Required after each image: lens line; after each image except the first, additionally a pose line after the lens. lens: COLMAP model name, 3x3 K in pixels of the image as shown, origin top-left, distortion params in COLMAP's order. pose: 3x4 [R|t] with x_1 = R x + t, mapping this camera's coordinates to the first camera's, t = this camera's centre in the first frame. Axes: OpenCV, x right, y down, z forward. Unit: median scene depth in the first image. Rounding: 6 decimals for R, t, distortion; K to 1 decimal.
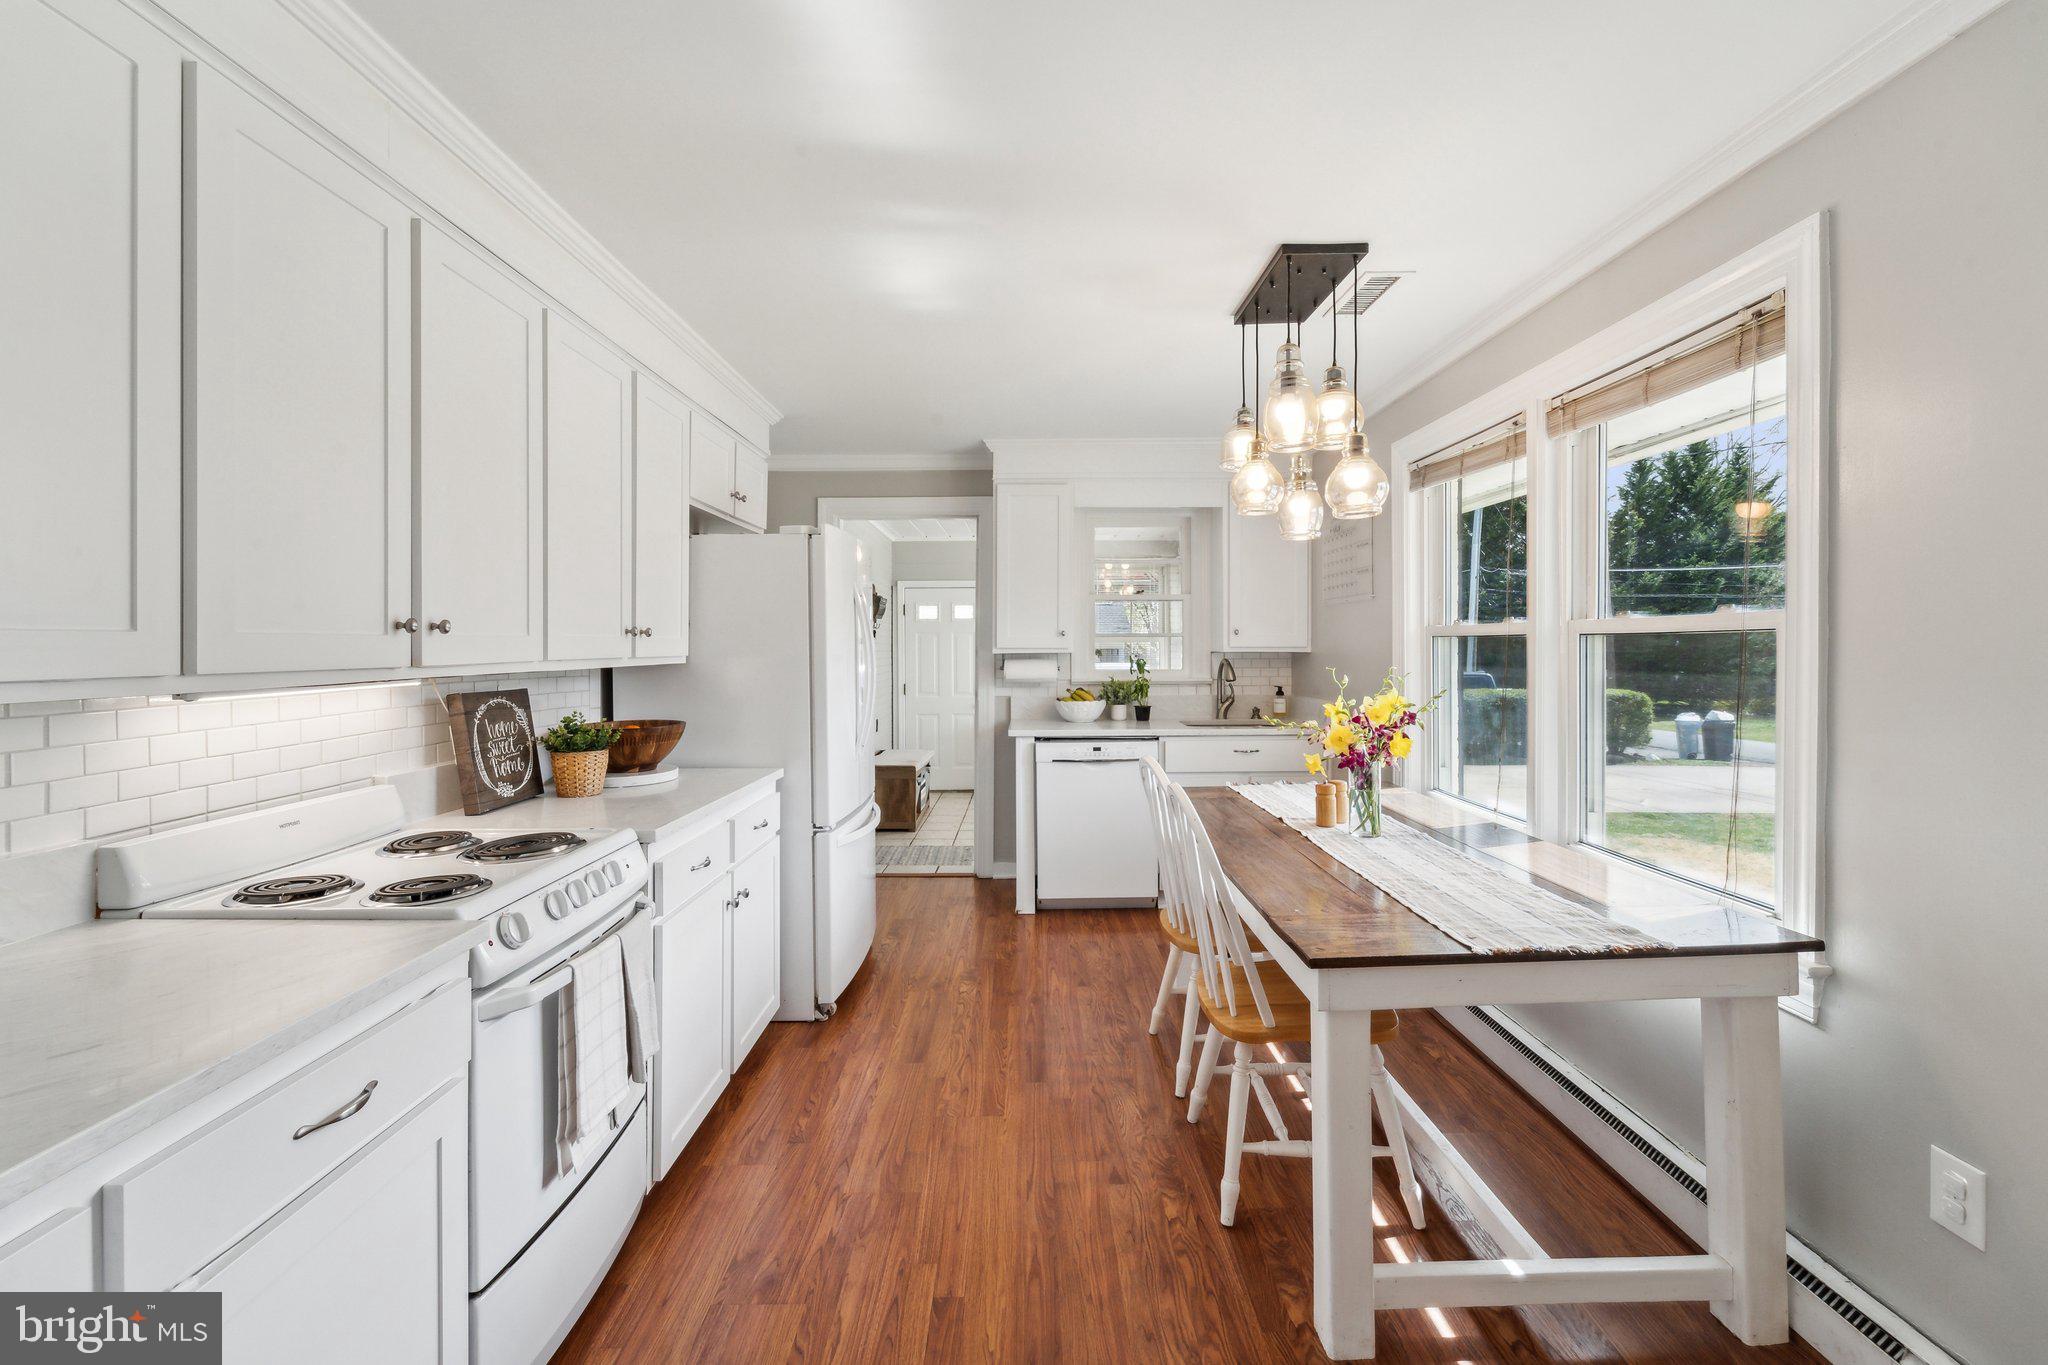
lens RADIAL K [[850.4, 0, 1024.2], [0, 850.4, 646.2], [0, 0, 1]] dist [-0.000319, -0.000204]
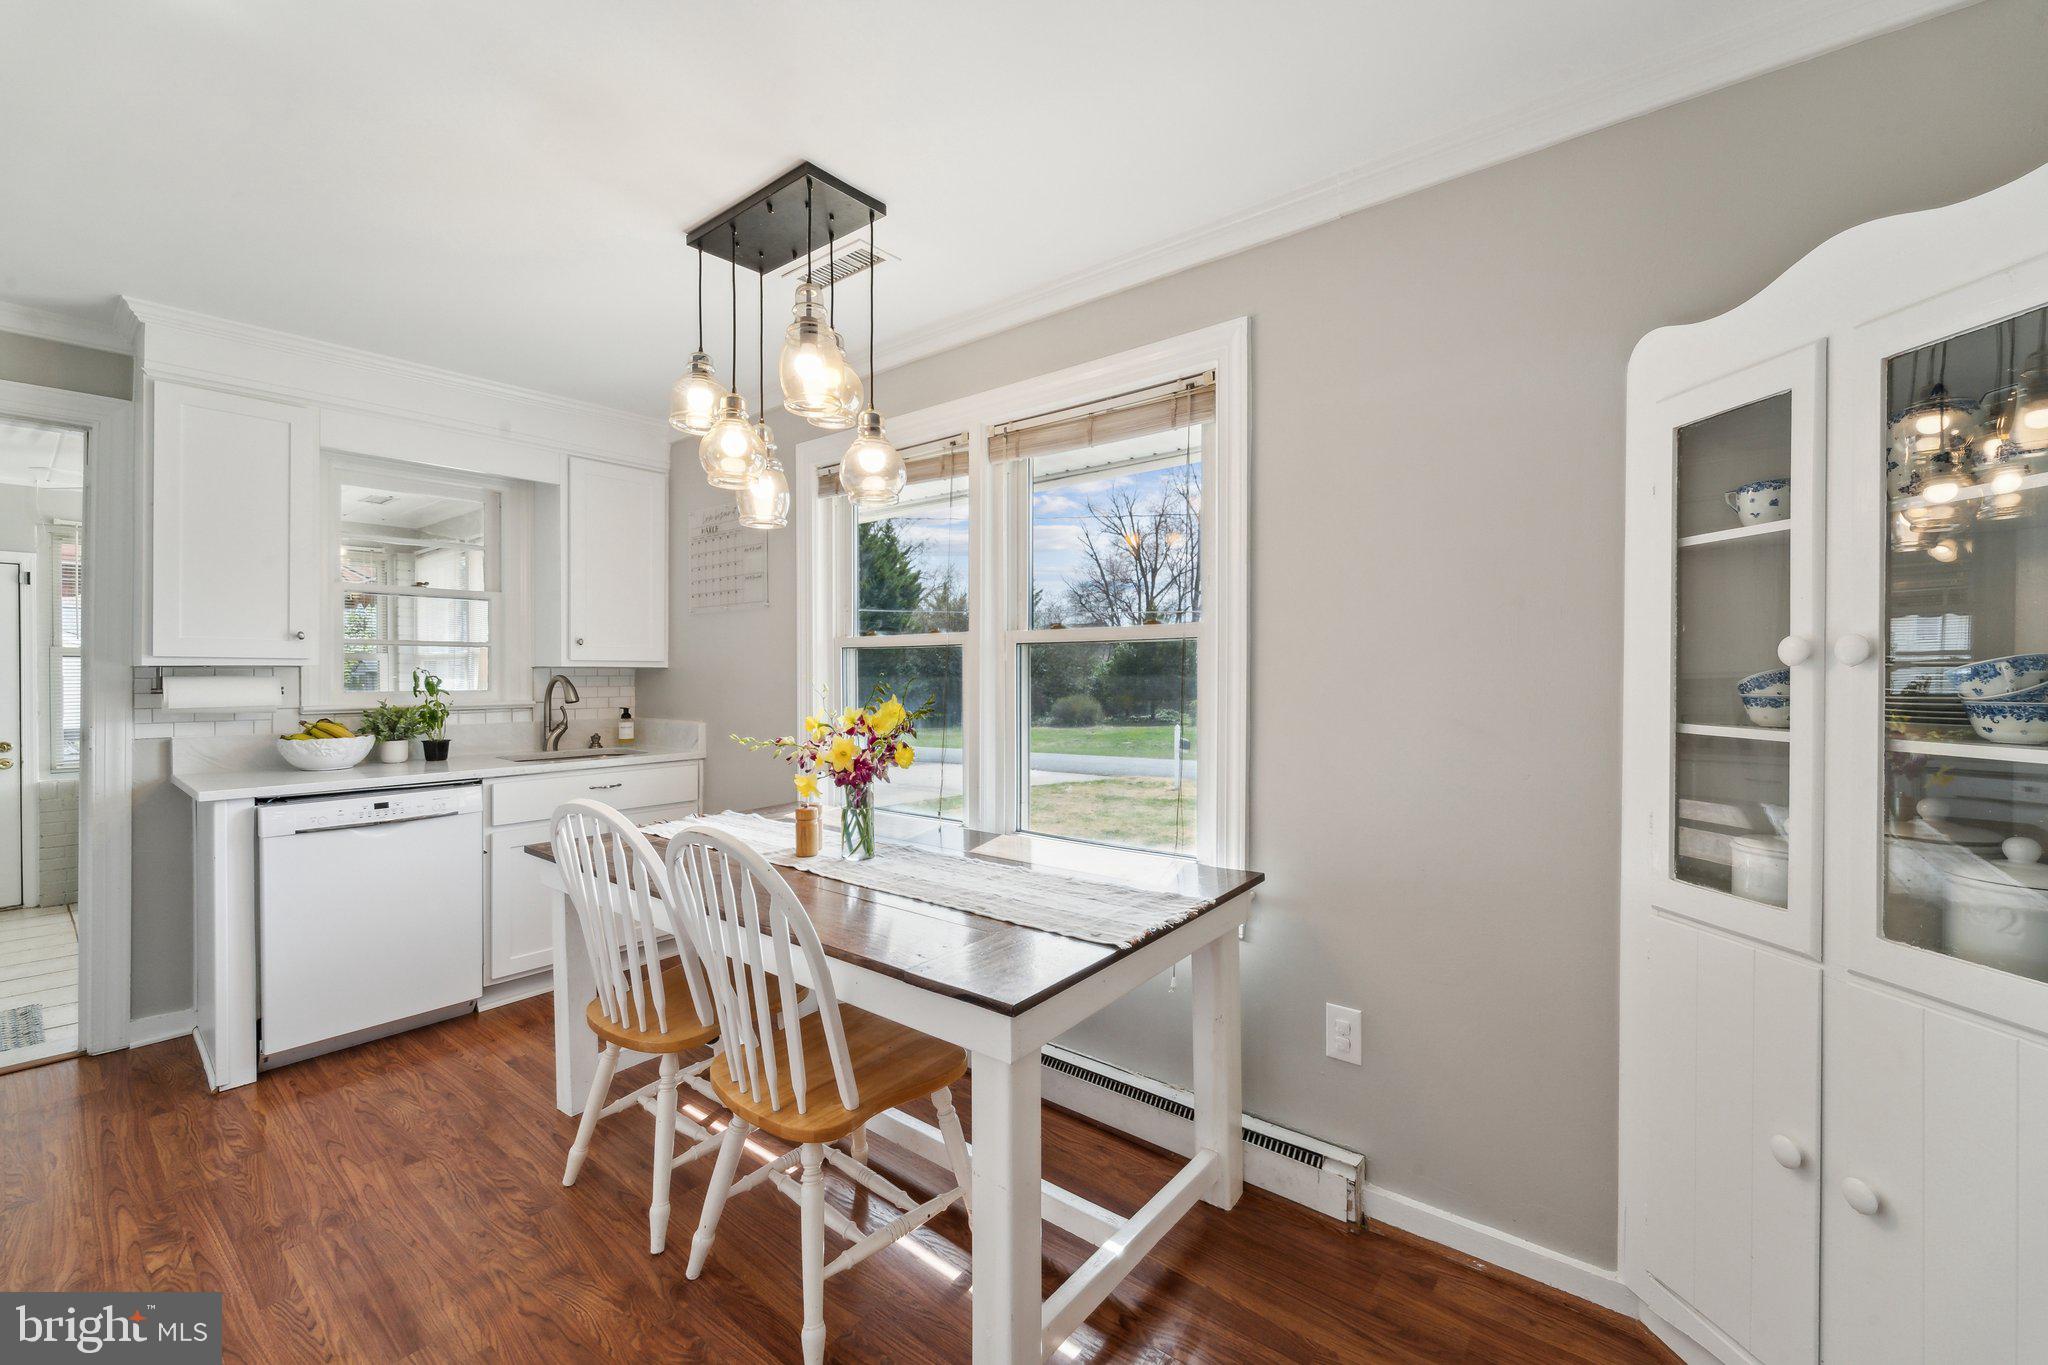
lens RADIAL K [[841.6, 0, 1026.6], [0, 841.6, 675.8], [0, 0, 1]] dist [-0.000238, -0.000383]
pose [[0.632093, 0.000680, 0.774892, -0.176730], [-0.001199, 0.999999, 0.000101, 0.026173], [-0.774892, -0.000993, 0.632093, 0.280139]]
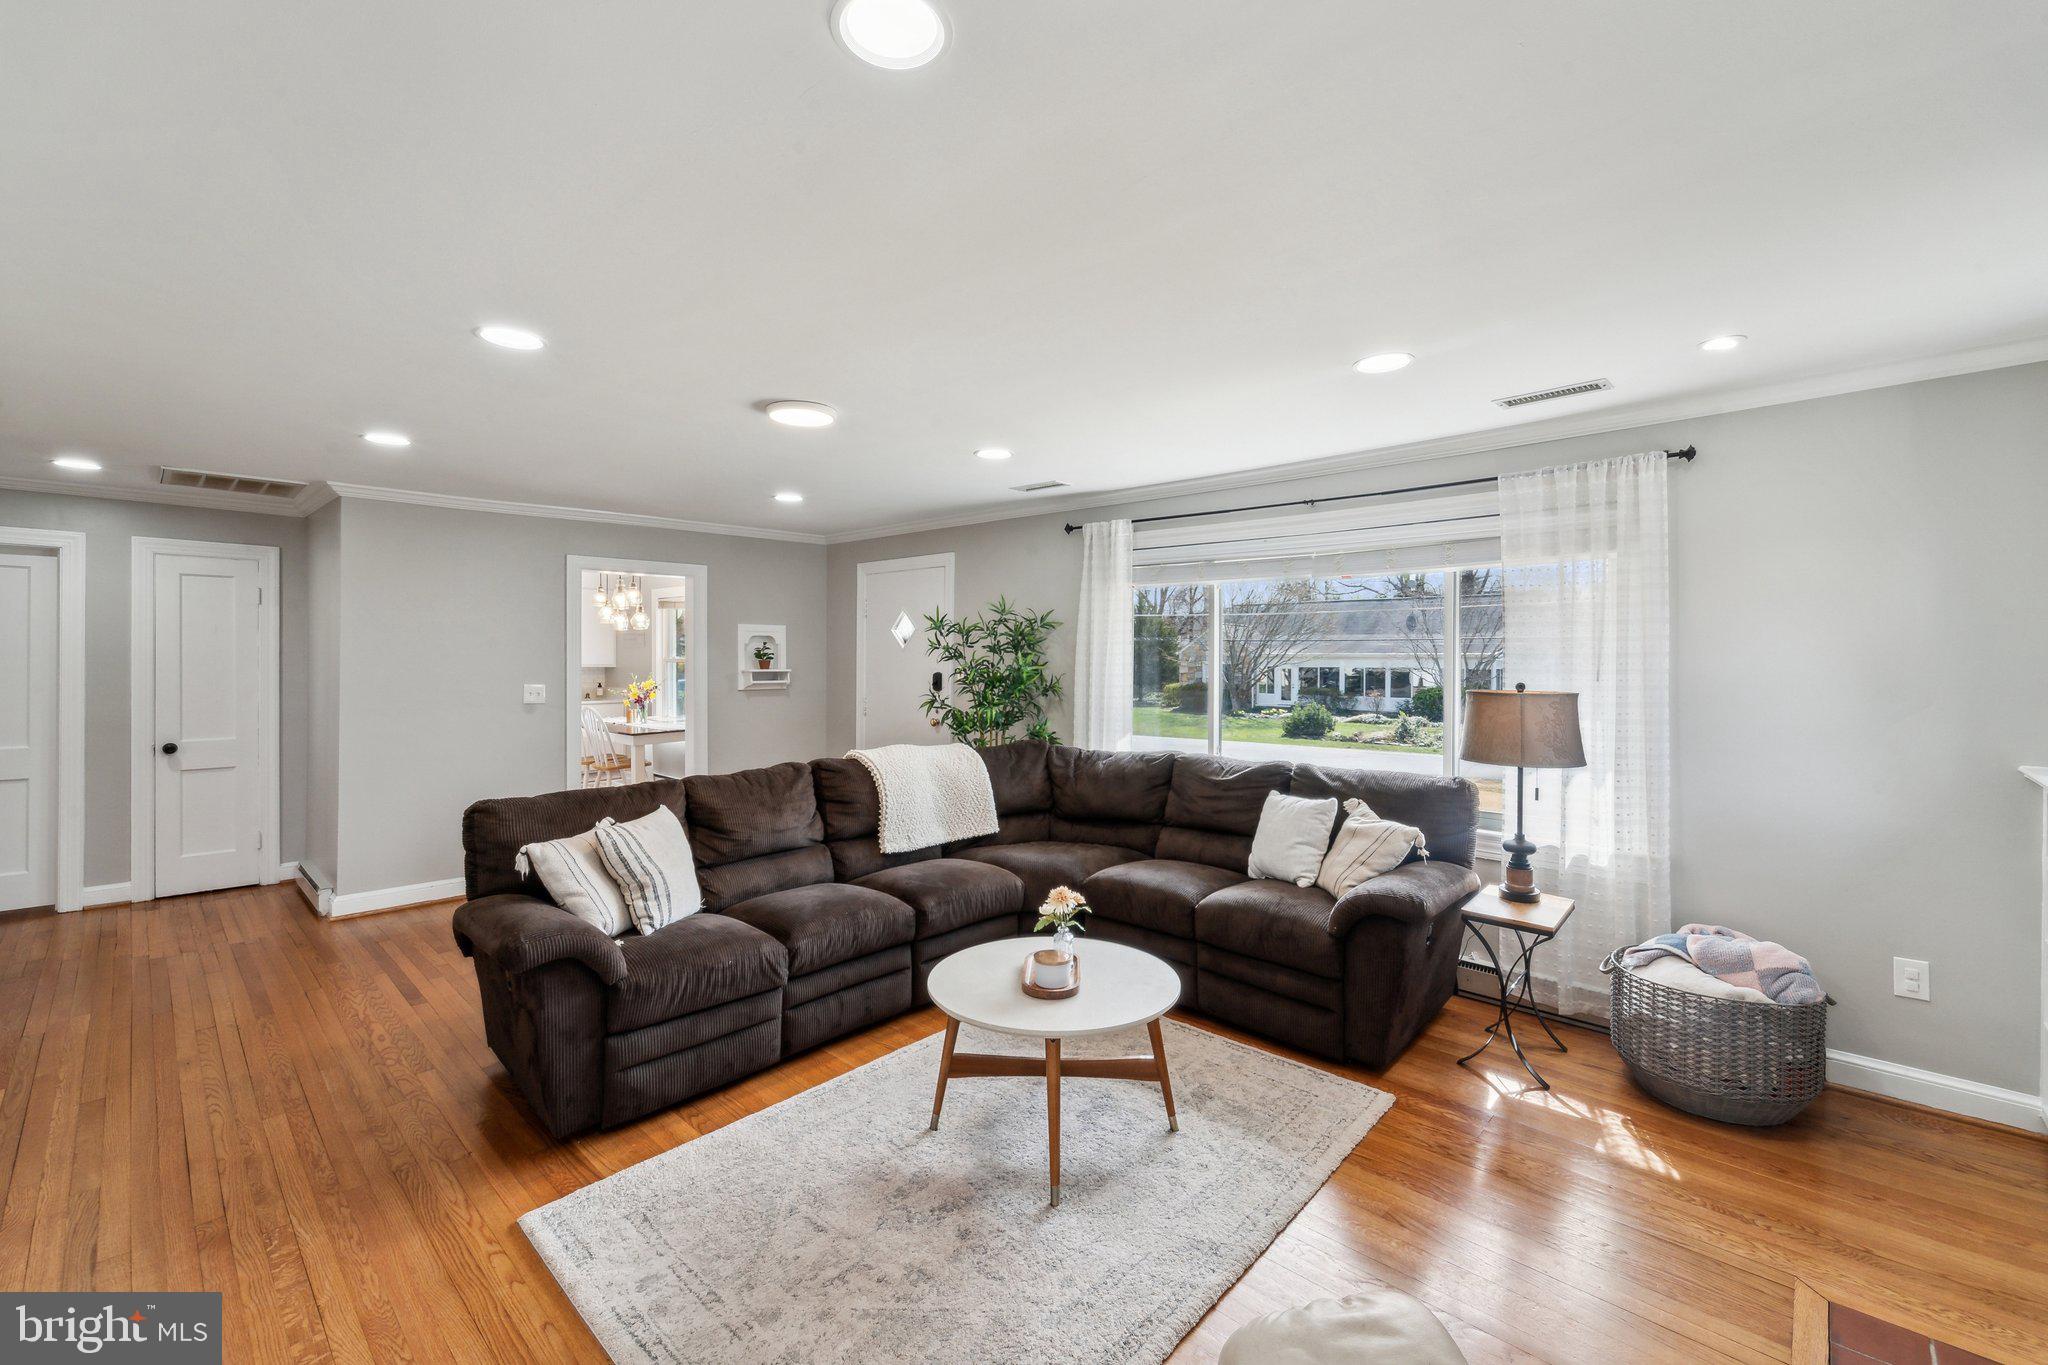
lens RADIAL K [[838.2, 0, 1025.0], [0, 838.2, 668.0], [0, 0, 1]] dist [0.000549, -0.000182]
pose [[0.679524, -0.004841, 0.733637, -0.966172], [-0.002264, 0.999960, 0.008695, -0.022380], [-0.733650, -0.007570, 0.679485, -2.273920]]
